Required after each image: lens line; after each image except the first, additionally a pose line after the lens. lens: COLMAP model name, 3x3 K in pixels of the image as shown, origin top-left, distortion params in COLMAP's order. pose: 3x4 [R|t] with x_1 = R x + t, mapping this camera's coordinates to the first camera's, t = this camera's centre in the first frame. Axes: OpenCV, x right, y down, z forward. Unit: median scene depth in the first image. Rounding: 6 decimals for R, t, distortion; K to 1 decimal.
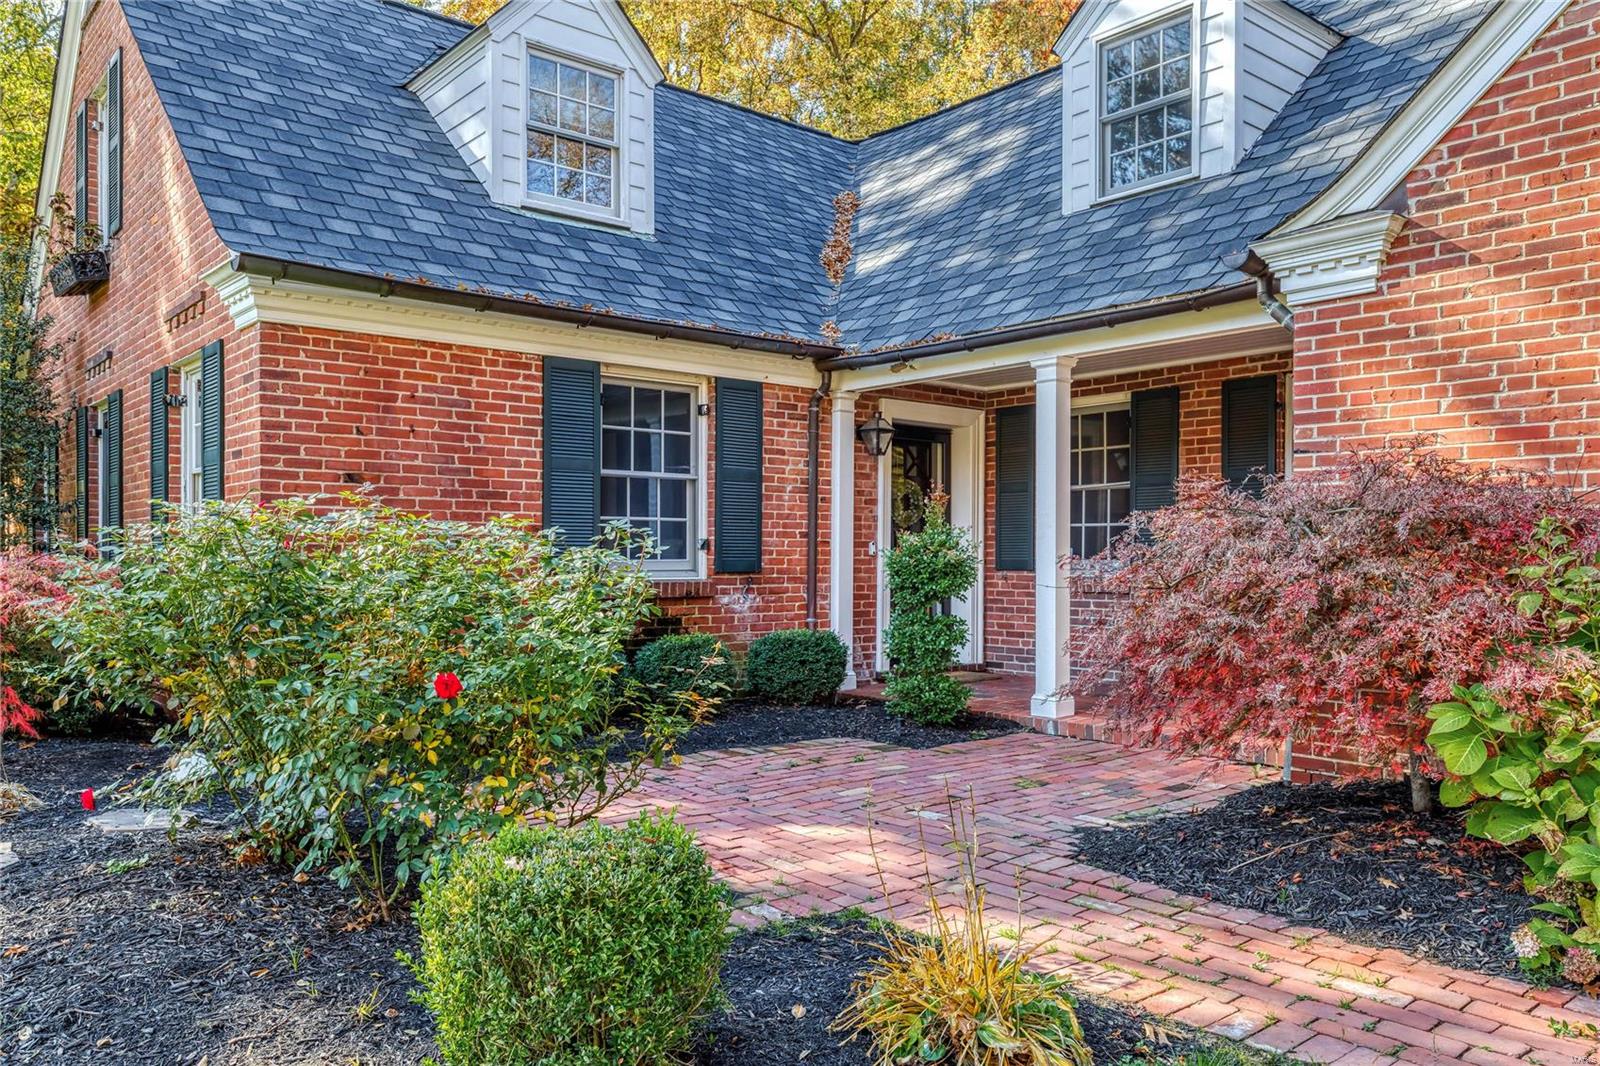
lens RADIAL K [[1202.5, 0, 800.5], [0, 1202.5, 540.4], [0, 0, 1]] dist [-0.004131, -0.000263]
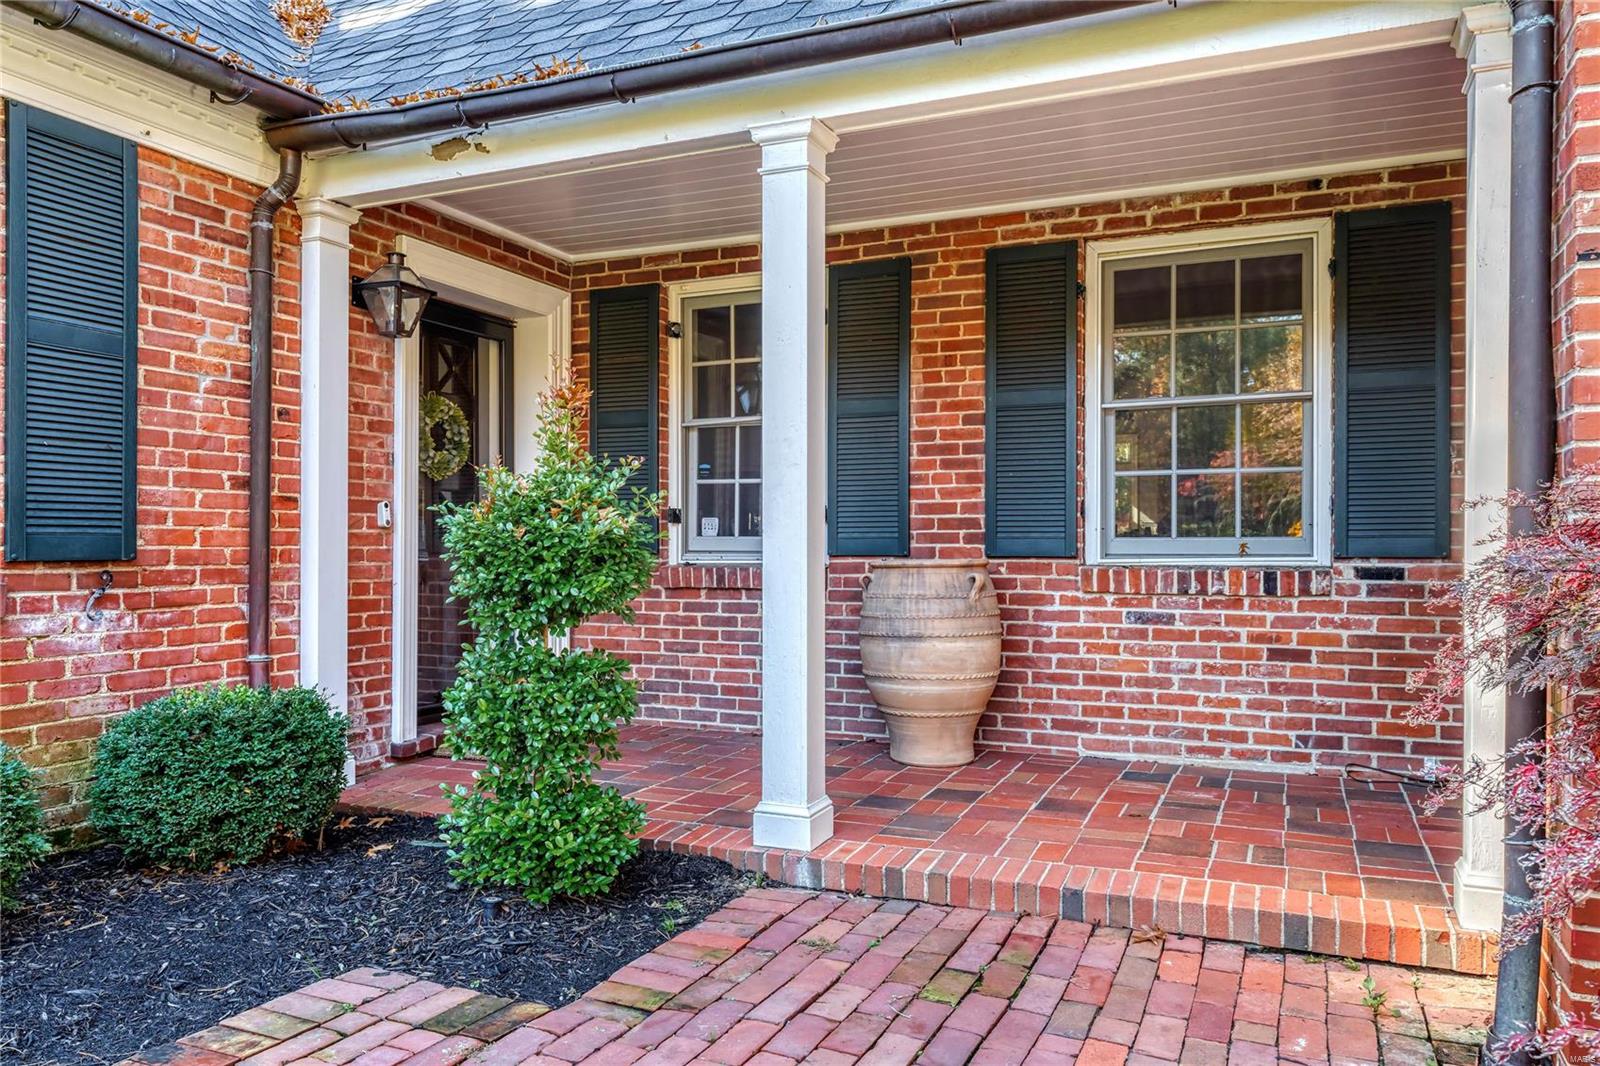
lens RADIAL K [[1151.8, 0, 813.9], [0, 1151.8, 548.7], [0, 0, 1]] dist [-0.001875, 0.012340]
pose [[0.894639, -0.003556, 0.446776, 0.001942], [-0.005139, 0.999820, 0.018249, 0.012491], [-0.446760, -0.018622, 0.894460, 0.484953]]
